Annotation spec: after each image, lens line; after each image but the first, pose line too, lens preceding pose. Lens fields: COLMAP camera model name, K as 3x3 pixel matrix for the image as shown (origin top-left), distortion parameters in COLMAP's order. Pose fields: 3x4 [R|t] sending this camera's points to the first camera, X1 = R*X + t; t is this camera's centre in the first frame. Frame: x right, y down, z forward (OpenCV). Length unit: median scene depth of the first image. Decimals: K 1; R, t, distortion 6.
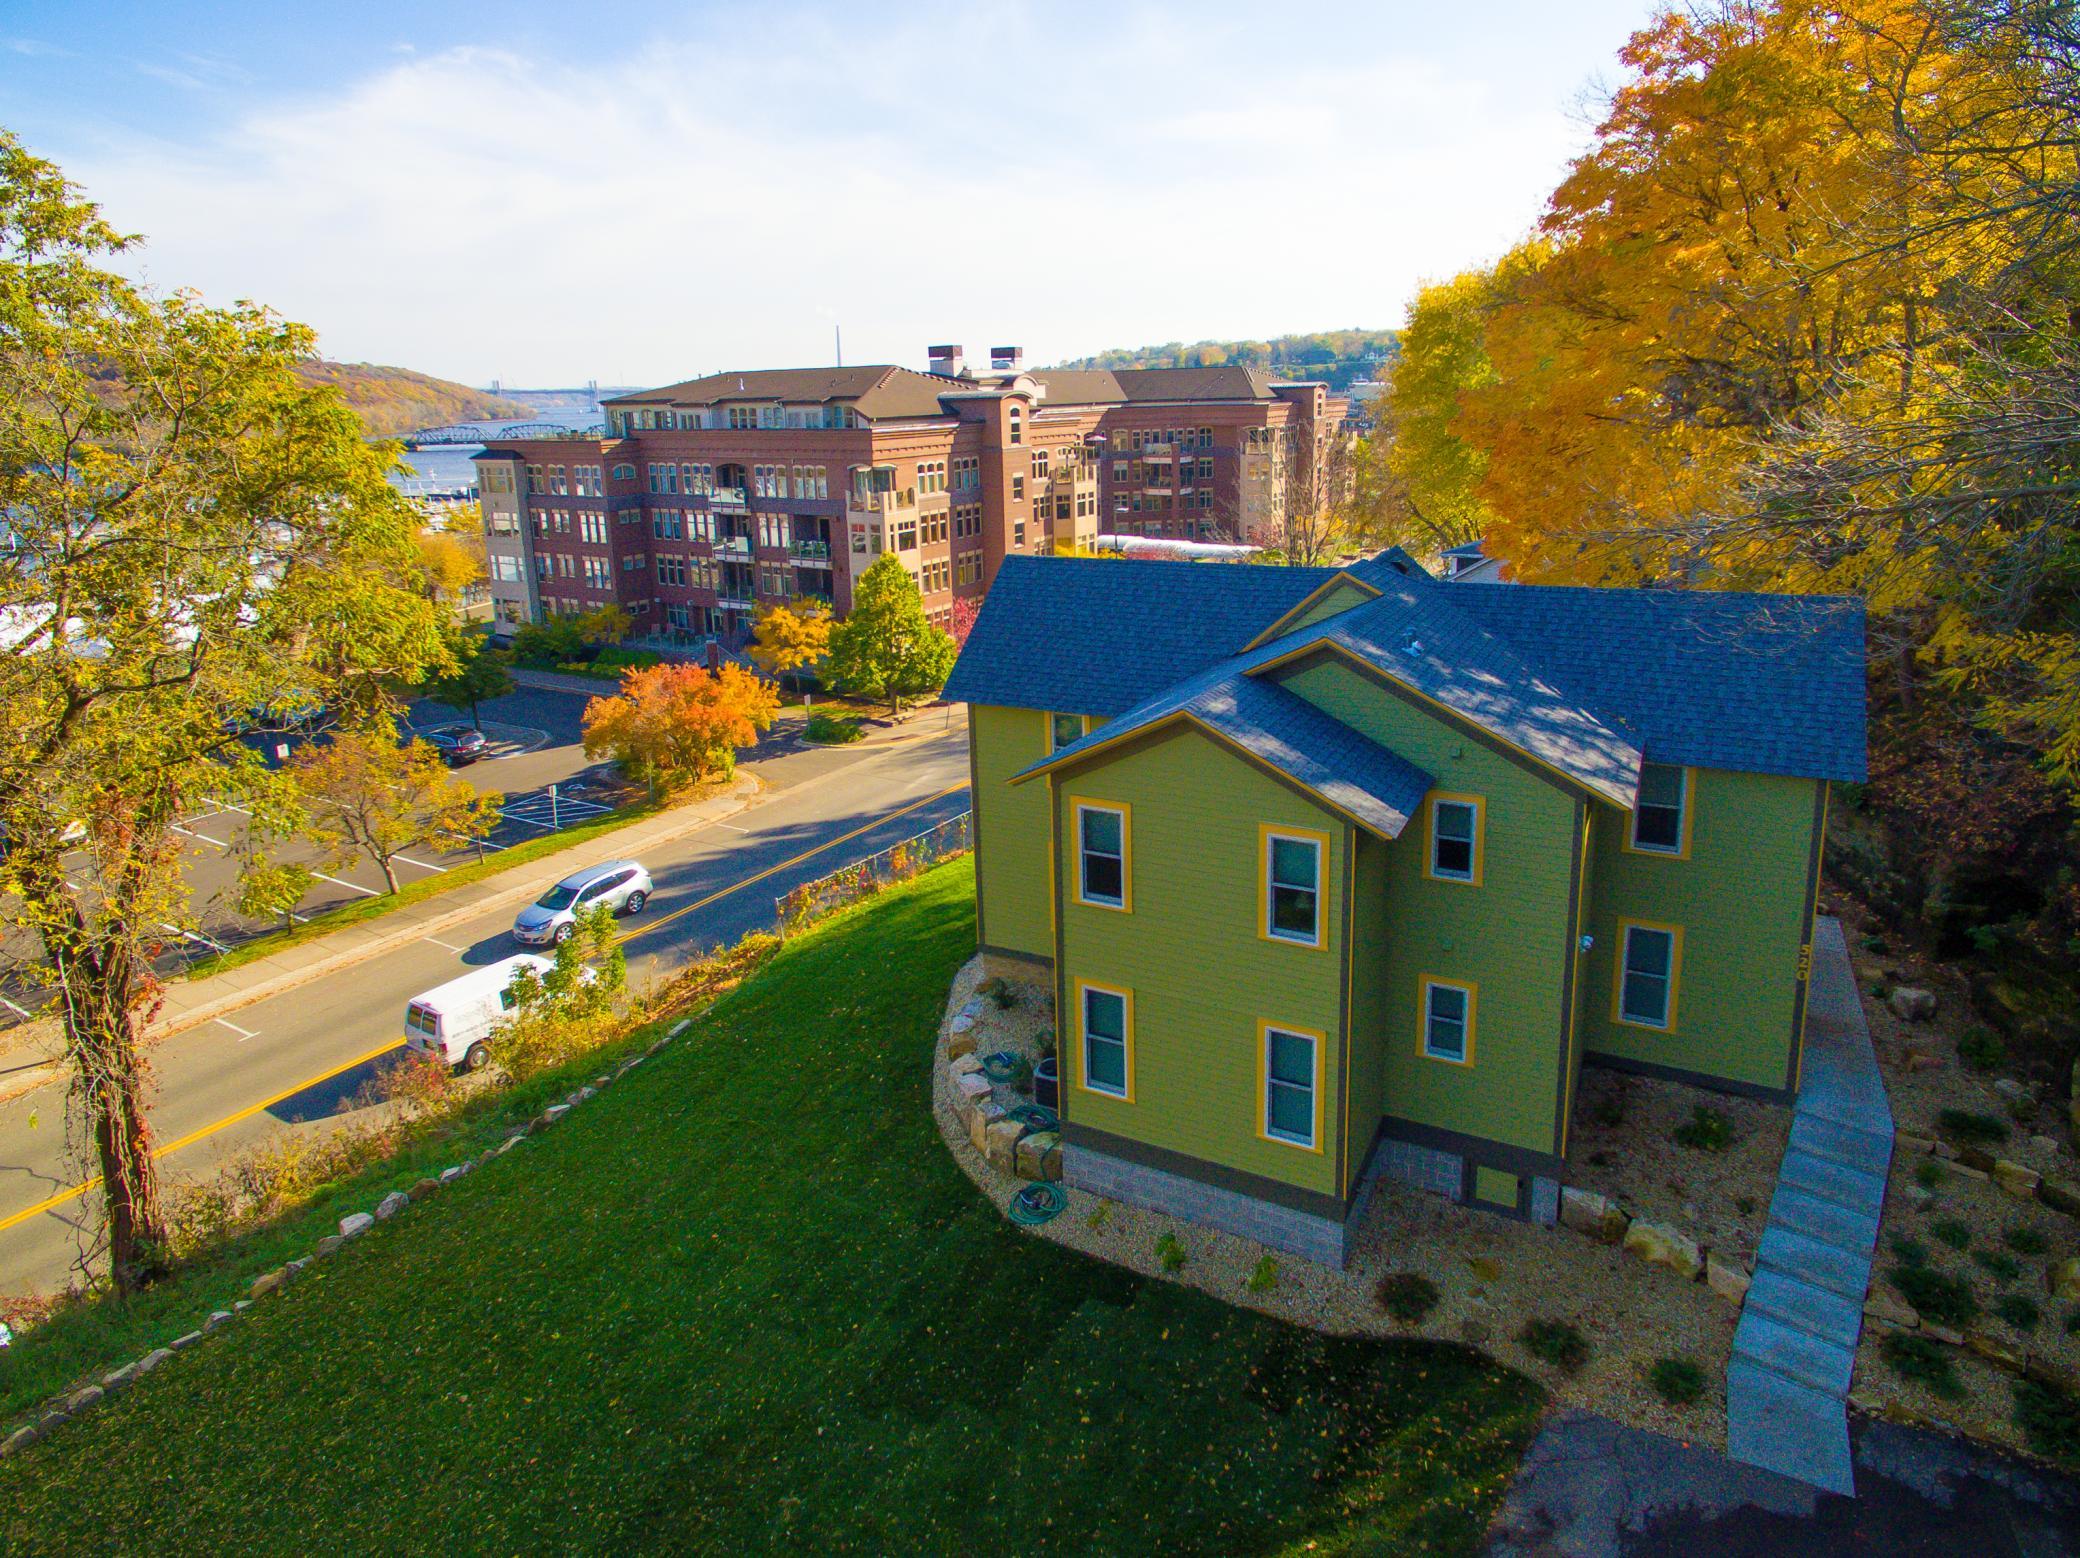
lens RADIAL K [[1214.5, 0, 1063.5], [0, 1214.5, 641.5], [0, 0, 1]] dist [0.005493, 0.000259]
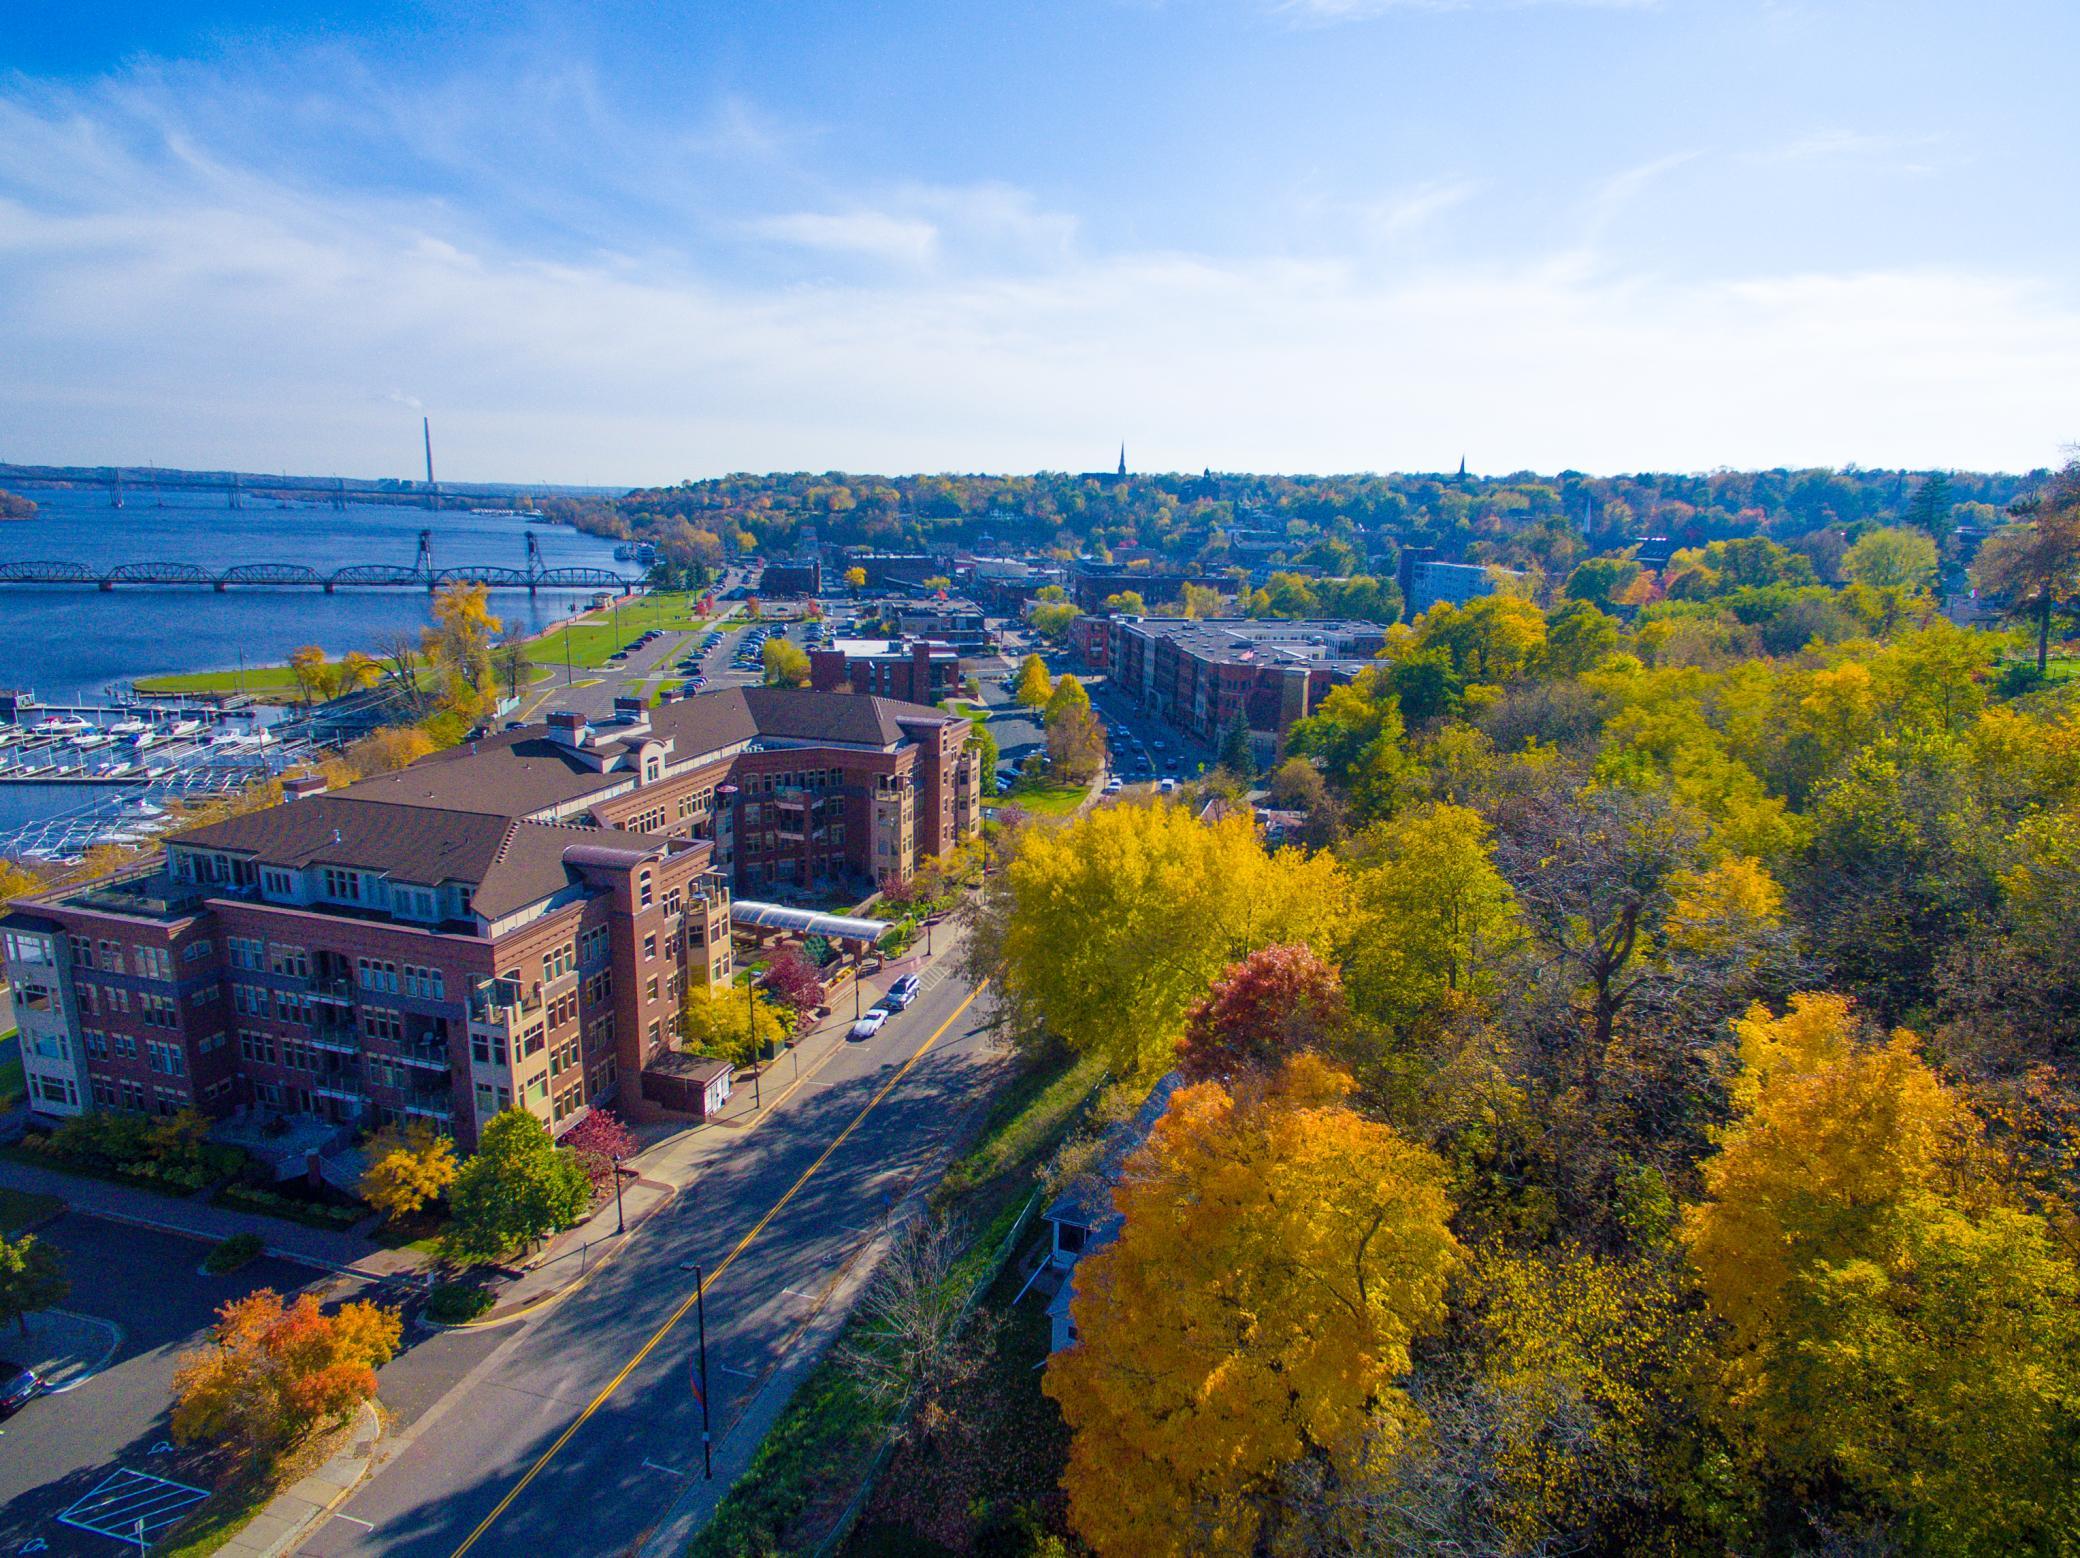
lens RADIAL K [[1206.4, 0, 1029.5], [0, 1206.4, 795.1], [0, 0, 1]] dist [0.007298, 0.001965]
pose [[0.962812, -0.015991, 0.269699, -0.002452], [0.008263, 0.999523, 0.029765, -0.287595], [-0.270046, -0.026430, 0.962485, -0.044358]]
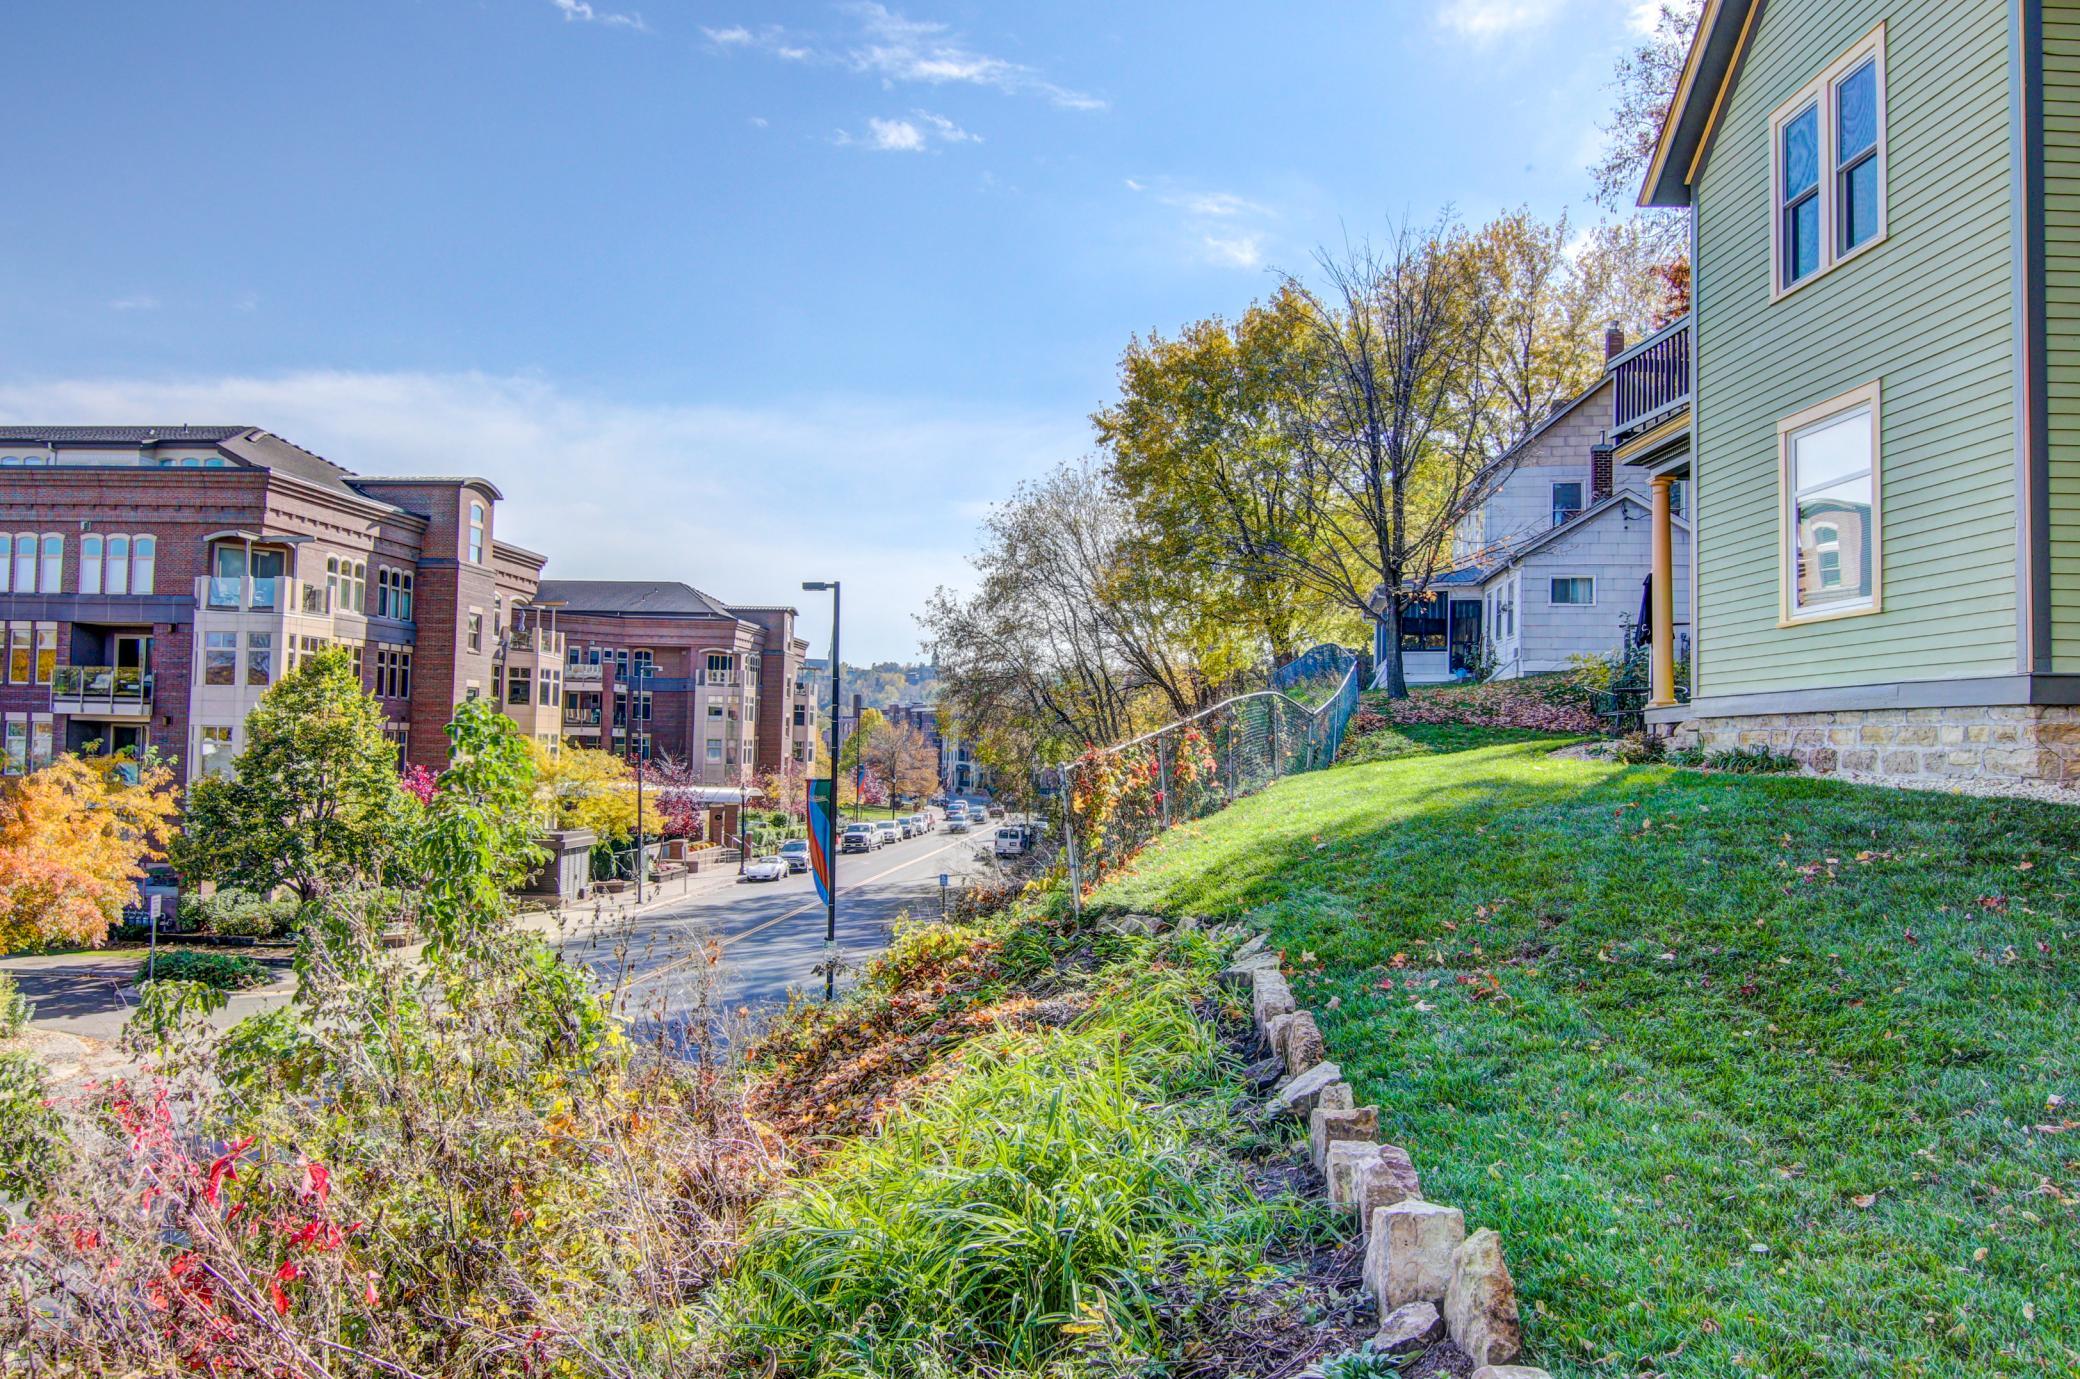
lens RADIAL K [[1478.5, 0, 1014.4], [0, 1478.5, 678.6], [0, 0, 1]] dist [0.011529, -0.005206]
pose [[0.885819, 0.064359, 0.459547, -0.144695], [0.052123, 0.970267, -0.236358, 0.095903], [-0.461095, 0.233323, 0.856126, 0.228405]]
